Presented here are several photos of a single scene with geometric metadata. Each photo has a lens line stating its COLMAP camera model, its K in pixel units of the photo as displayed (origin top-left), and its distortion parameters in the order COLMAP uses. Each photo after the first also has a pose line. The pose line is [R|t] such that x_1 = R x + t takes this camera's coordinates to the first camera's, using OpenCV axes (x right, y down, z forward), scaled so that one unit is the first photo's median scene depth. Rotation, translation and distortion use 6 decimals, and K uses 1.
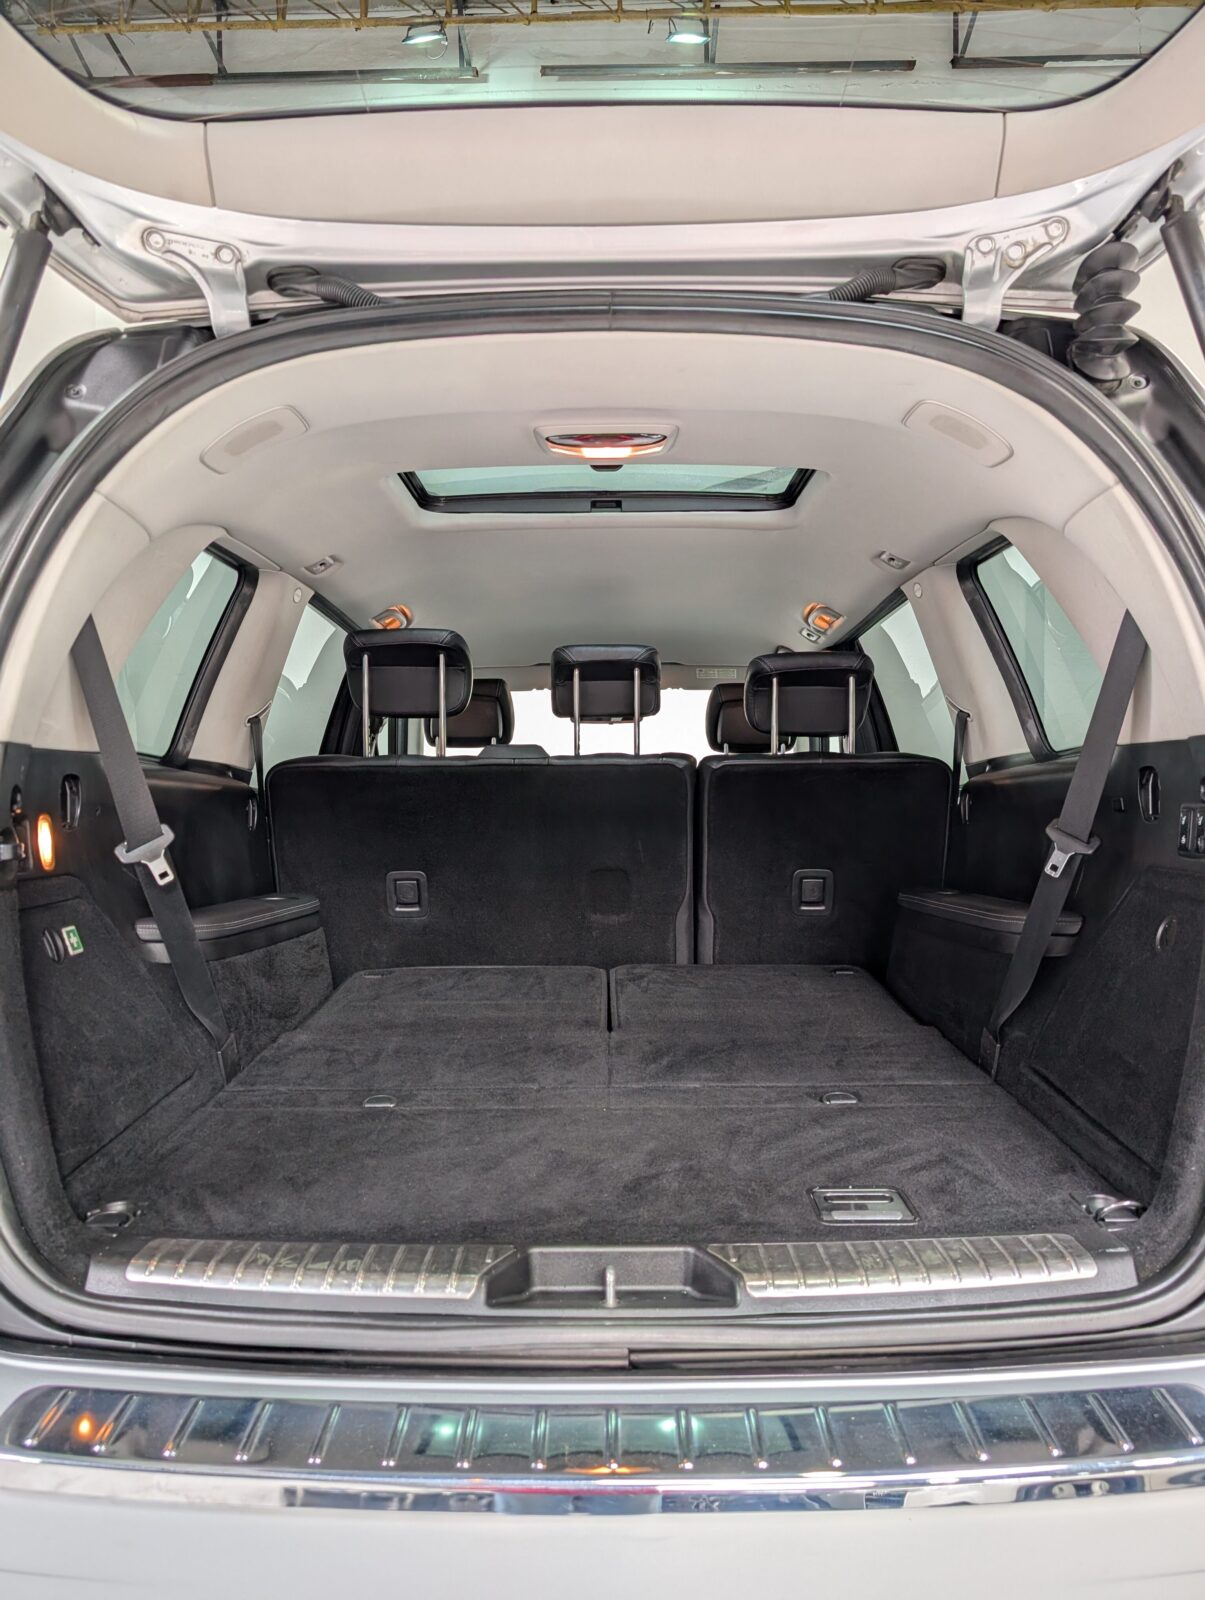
lens RADIAL K [[1180.0, 0, 602.1], [0, 1180.0, 798.2], [0, 0, 1]] dist [0.012070, -0.027654]
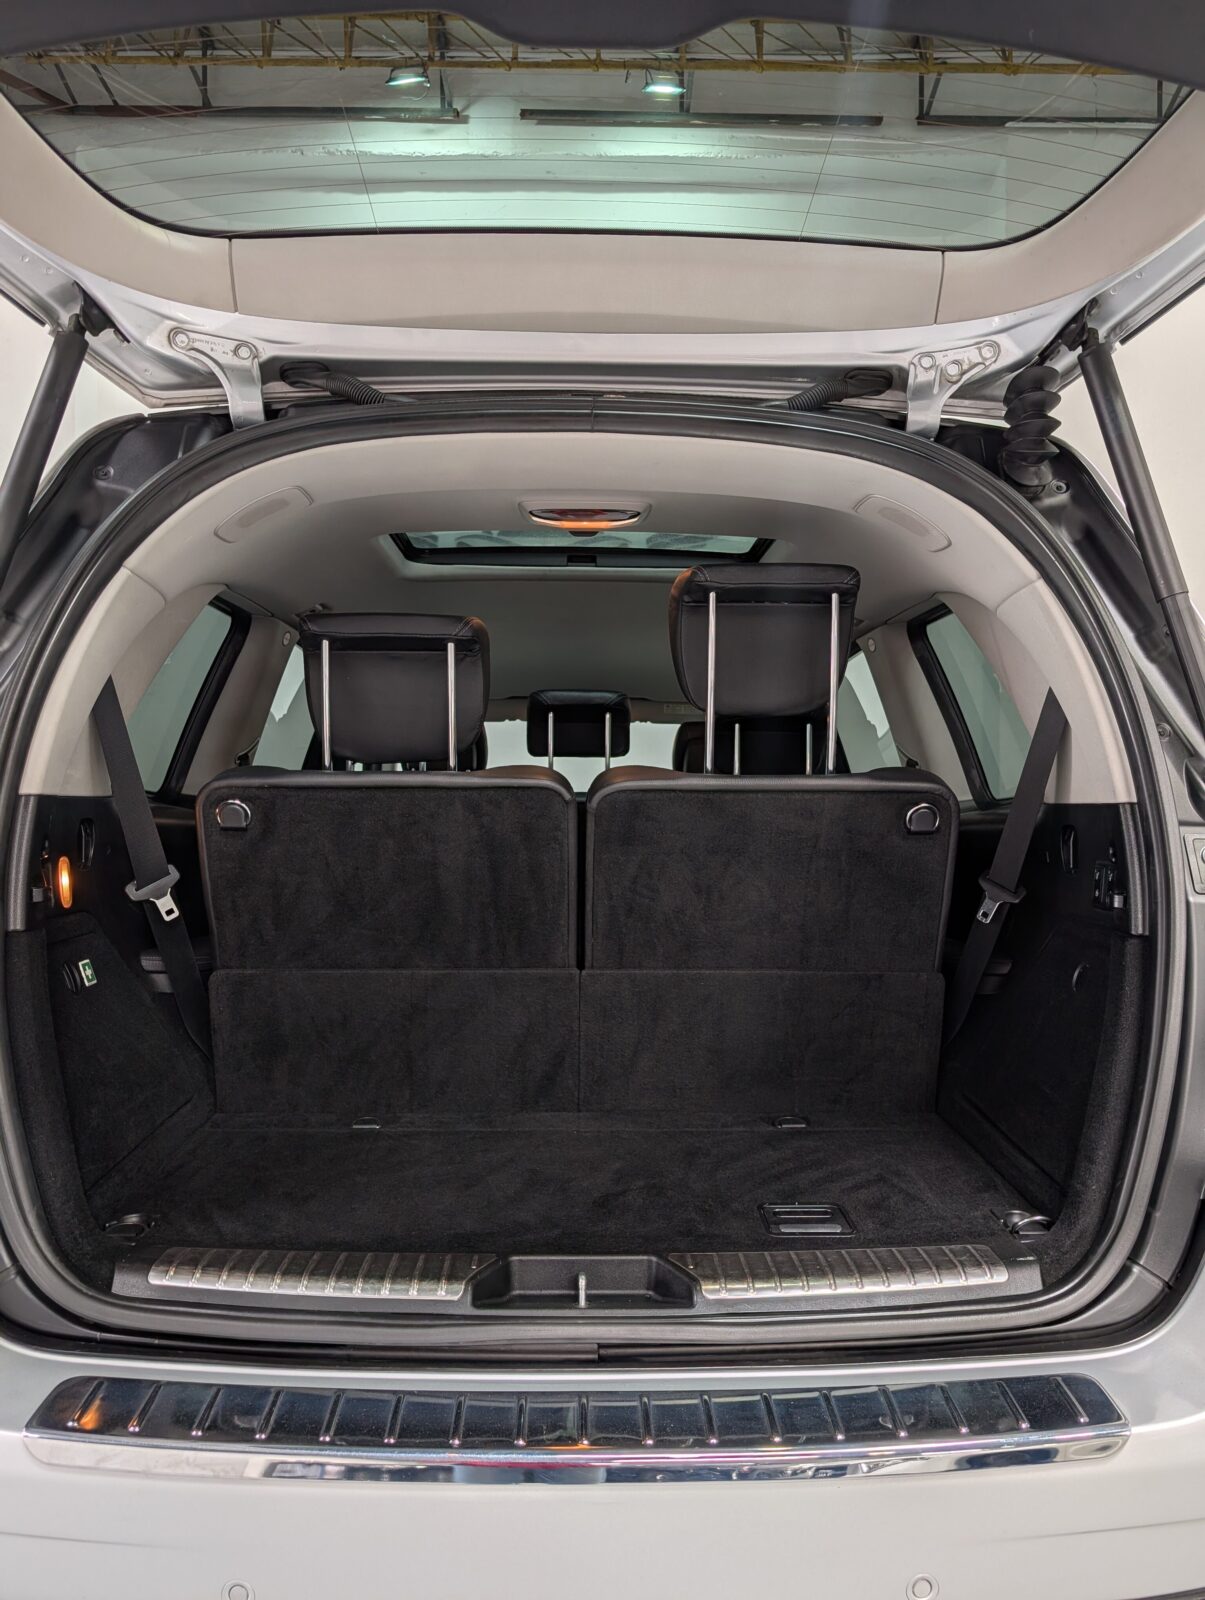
lens RADIAL K [[1180.0, 0, 605.0], [0, 1180.0, 801.5], [0, 0, 1]] dist [0.012070, -0.027654]
pose [[0.999409, 0.014284, 0.031278, -0.009989], [-0.013868, 0.999813, -0.013470, -0.029587], [-0.031464, 0.013028, 0.999420, -0.103445]]
